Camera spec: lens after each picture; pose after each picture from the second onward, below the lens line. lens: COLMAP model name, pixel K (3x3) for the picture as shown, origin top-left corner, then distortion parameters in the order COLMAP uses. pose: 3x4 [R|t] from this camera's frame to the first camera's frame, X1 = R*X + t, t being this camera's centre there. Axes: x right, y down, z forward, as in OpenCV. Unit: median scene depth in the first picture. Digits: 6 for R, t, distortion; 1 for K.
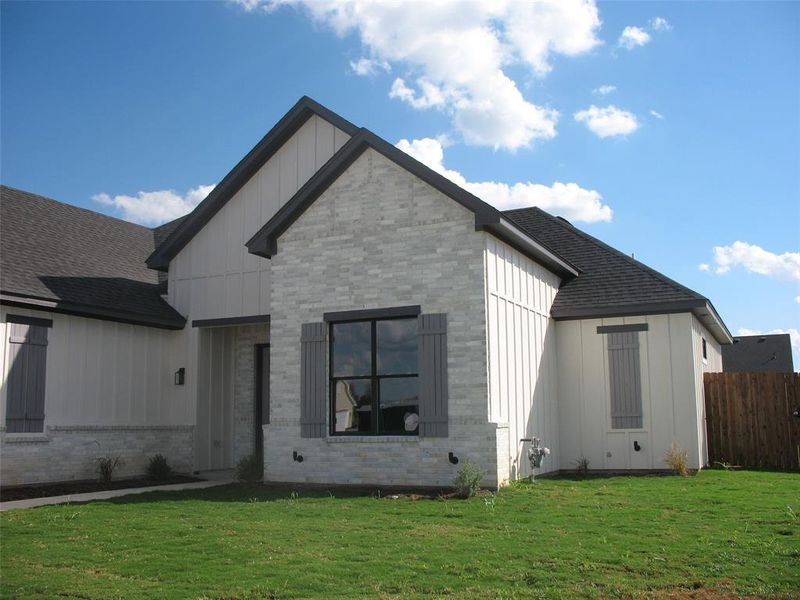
lens RADIAL K [[829.8, 0, 402.4], [0, 829.8, 284.1], [0, 0, 1]] dist [-0.183375, 0.209043]
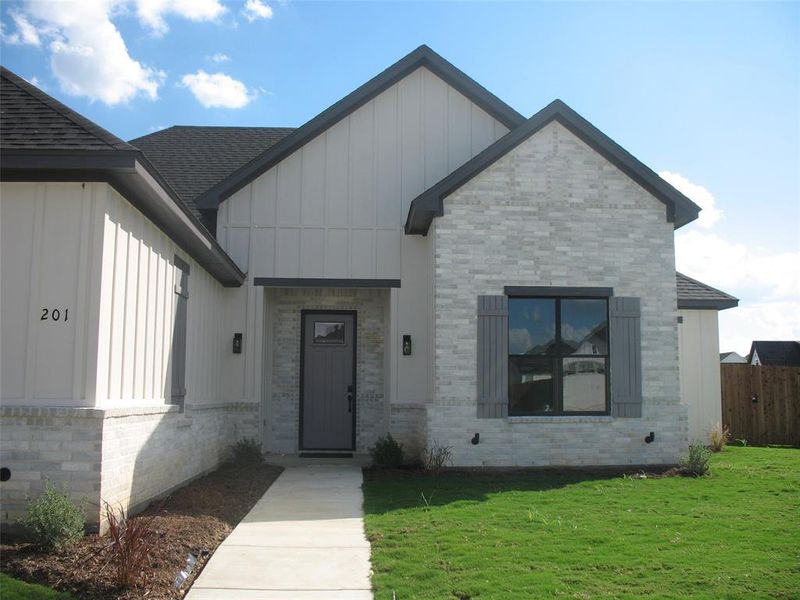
lens RADIAL K [[829.8, 0, 402.4], [0, 829.8, 284.1], [0, 0, 1]] dist [-0.183375, 0.209043]
pose [[0.871654, 0.083924, 0.482884, -0.656402], [-0.098627, 0.995112, 0.005083, 0.039764], [-0.480097, -0.052056, 0.875670, 0.234177]]
